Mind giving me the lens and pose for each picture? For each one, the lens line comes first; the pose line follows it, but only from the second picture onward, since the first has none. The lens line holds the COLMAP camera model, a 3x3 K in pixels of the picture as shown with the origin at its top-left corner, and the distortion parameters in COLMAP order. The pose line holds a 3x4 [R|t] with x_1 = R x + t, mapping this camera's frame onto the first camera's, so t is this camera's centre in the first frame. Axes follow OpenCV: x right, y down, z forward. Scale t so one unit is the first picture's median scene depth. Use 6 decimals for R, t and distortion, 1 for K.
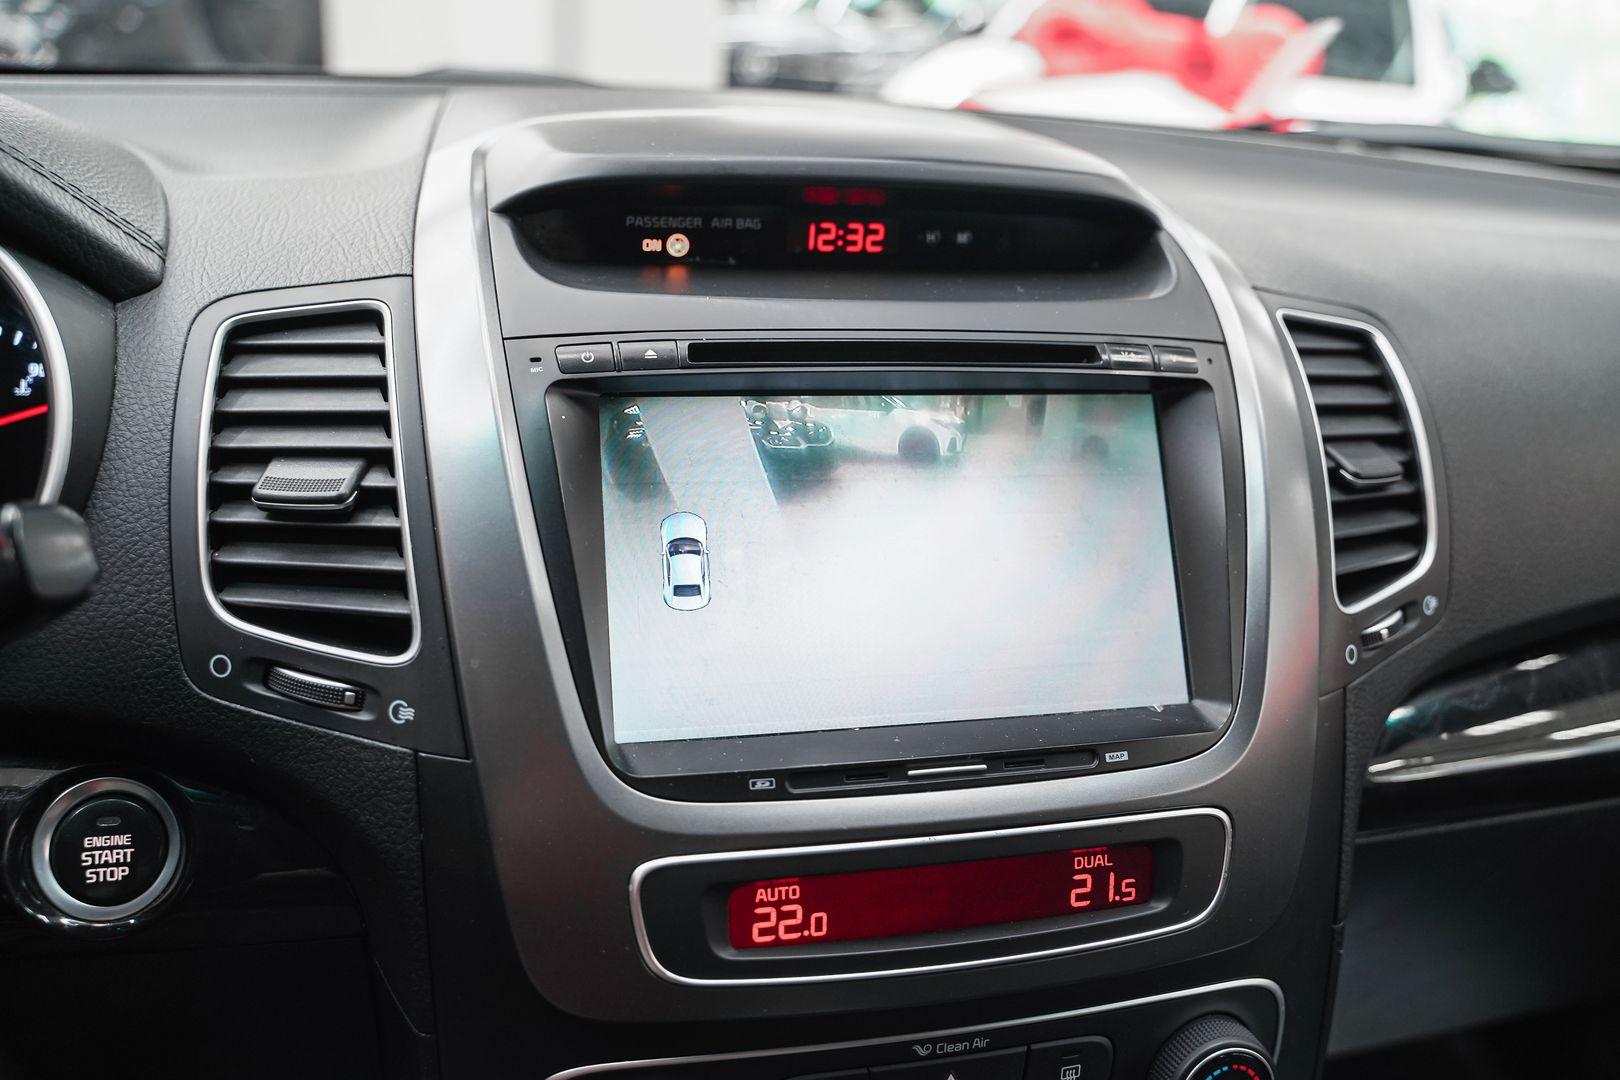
lens RADIAL K [[1372.7, 0, 809.1], [0, 1372.7, 530.7], [0, 0, 1]] dist [-0.070943, 0.009172]
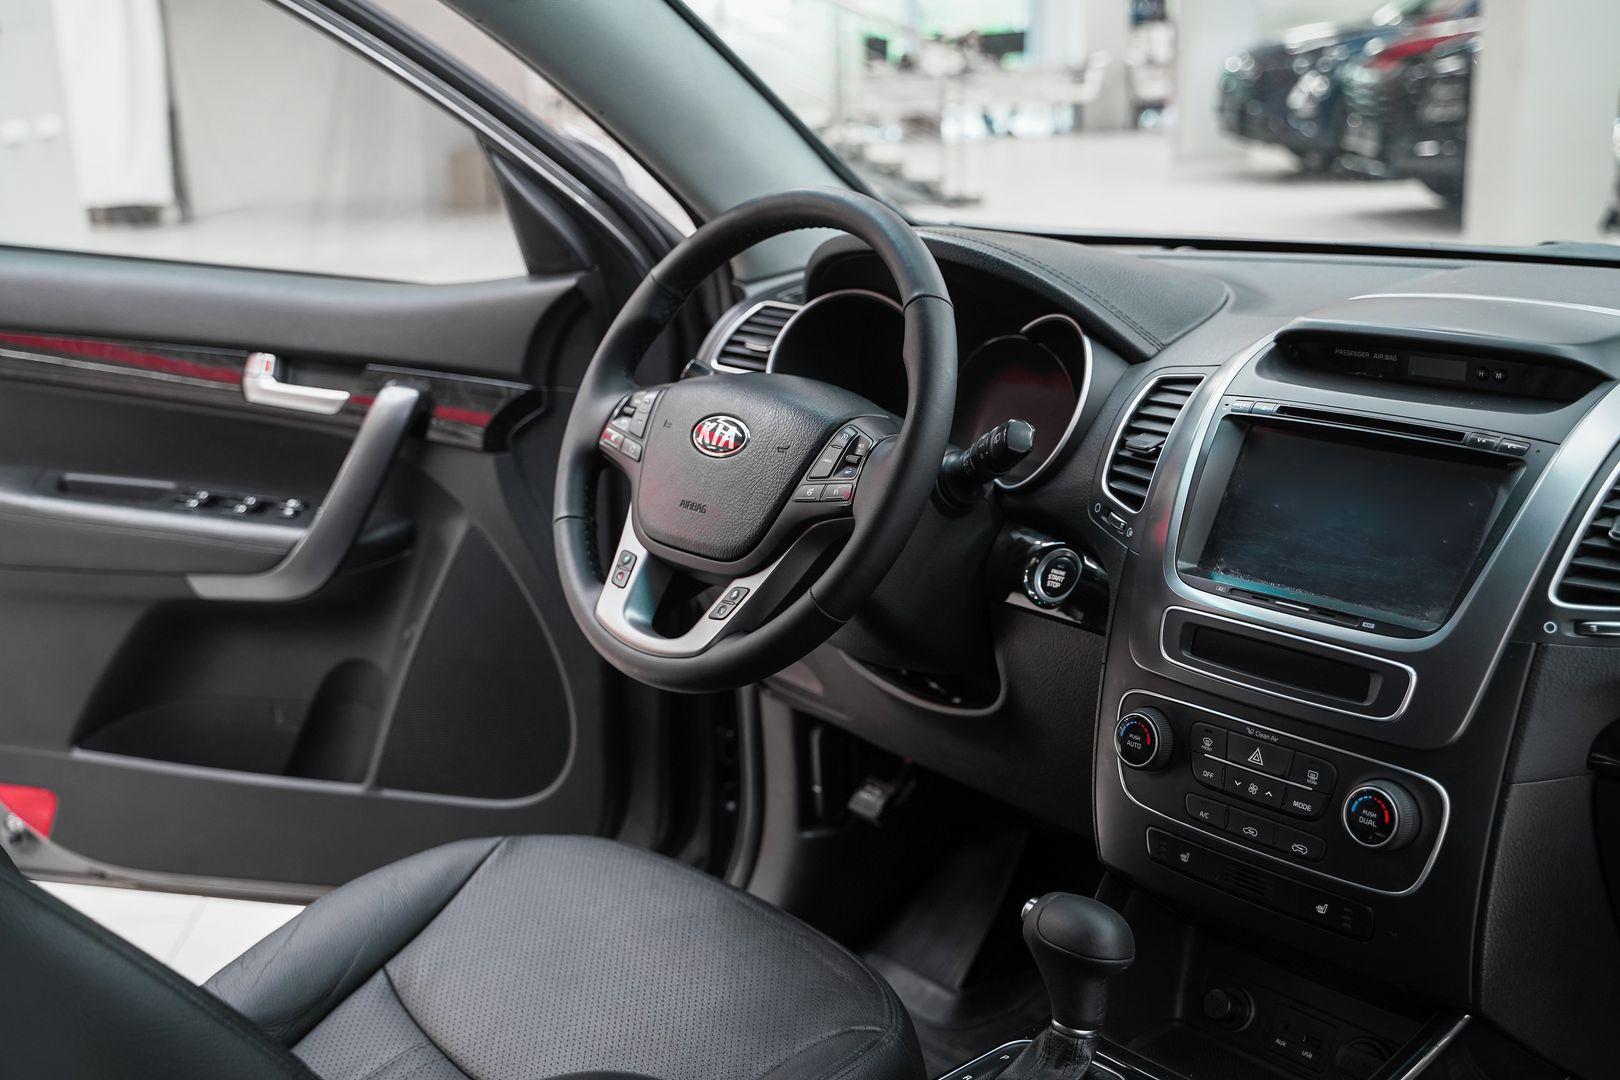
lens RADIAL K [[1872.5, 0, 807.8], [0, 1872.5, 545.0], [0, 0, 1]] dist [-0.015253, 0.000000]
pose [[0.447890, 0.161606, -0.879362, 2.341459], [-0.255624, 0.965620, 0.047260, 0.136935], [0.856768, 0.203619, 0.473802, -1.071912]]
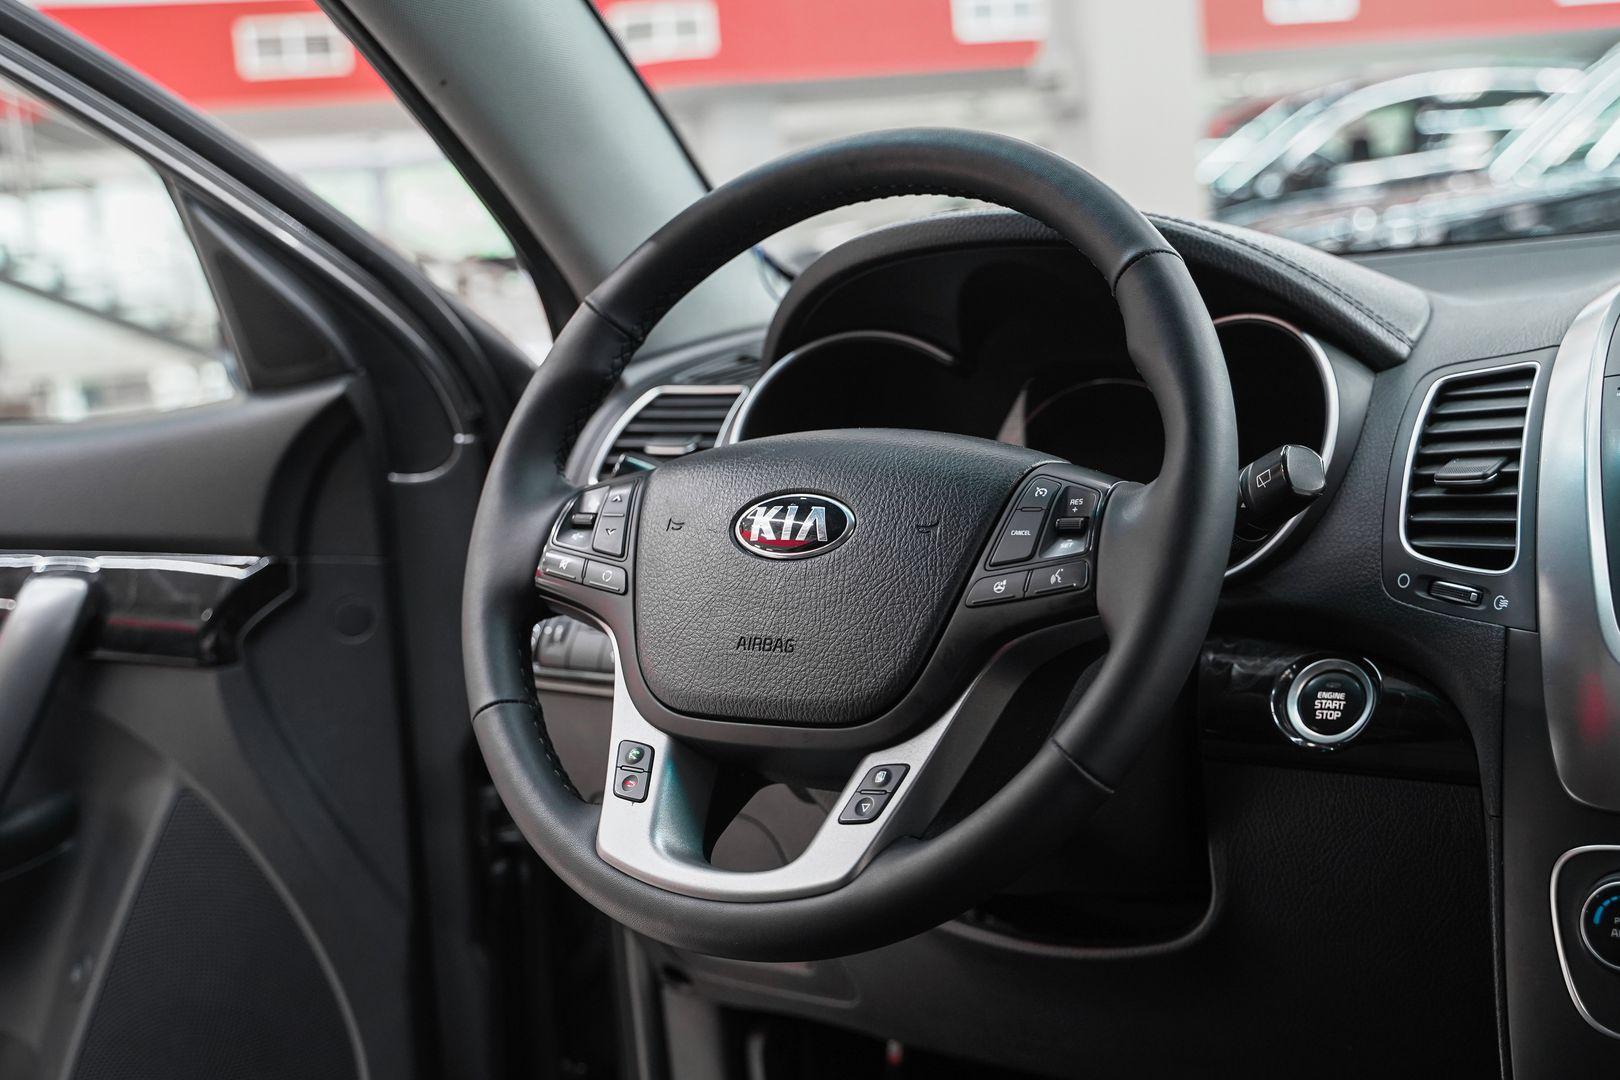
lens RADIAL K [[2114.5, 0, 816.0], [0, 2114.5, 522.6], [0, 0, 1]] dist [0.055599, 0.000000]
pose [[0.665331, -0.016558, -0.746365, 0.957438], [-0.145649, 0.977664, -0.151525, 0.502994], [0.732203, 0.209522, 0.648058, -1.127566]]
